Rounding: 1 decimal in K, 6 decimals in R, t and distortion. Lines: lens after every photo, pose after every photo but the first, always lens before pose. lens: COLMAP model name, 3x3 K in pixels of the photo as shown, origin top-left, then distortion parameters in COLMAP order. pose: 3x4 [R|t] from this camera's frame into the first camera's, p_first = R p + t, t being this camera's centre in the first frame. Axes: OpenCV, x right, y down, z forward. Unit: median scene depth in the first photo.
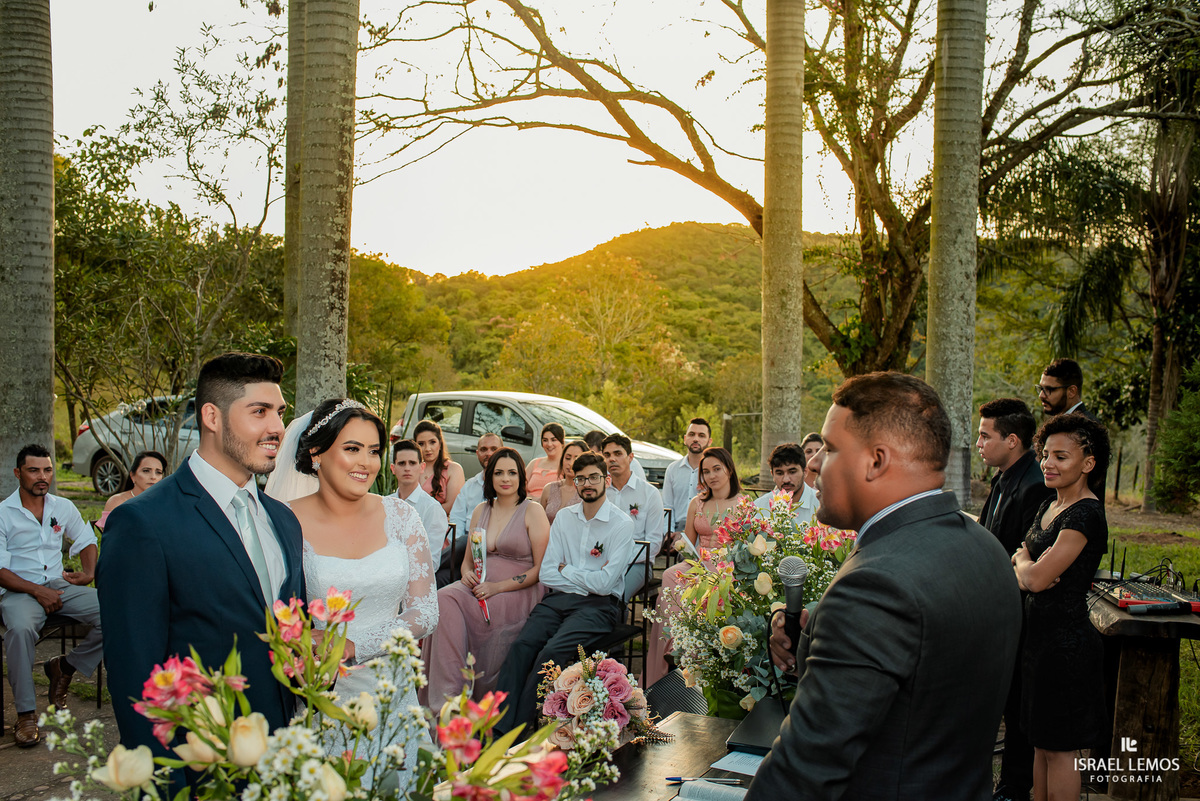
lens RADIAL K [[1126.8, 0, 600.0], [0, 1126.8, 400.5], [0, 0, 1]] dist [-0.083343, 0.009378]
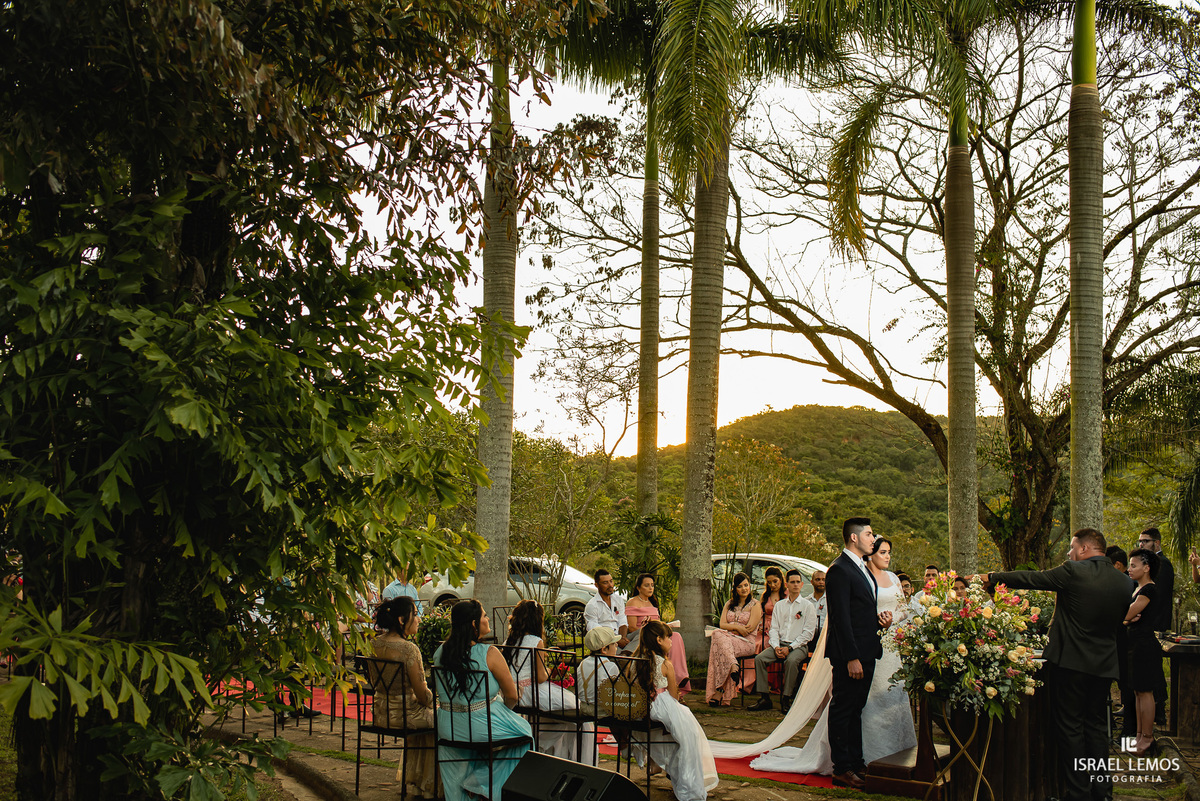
lens RADIAL K [[1215.2, 0, 600.0], [0, 1215.2, 400.5], [0, 0, 1]] dist [-0.053498, 0.017395]
pose [[0.997214, 0.003917, -0.074489, -0.127345], [-0.015254, 0.988224, -0.152251, 0.025503], [0.073016, 0.152963, 0.985531, -0.389276]]
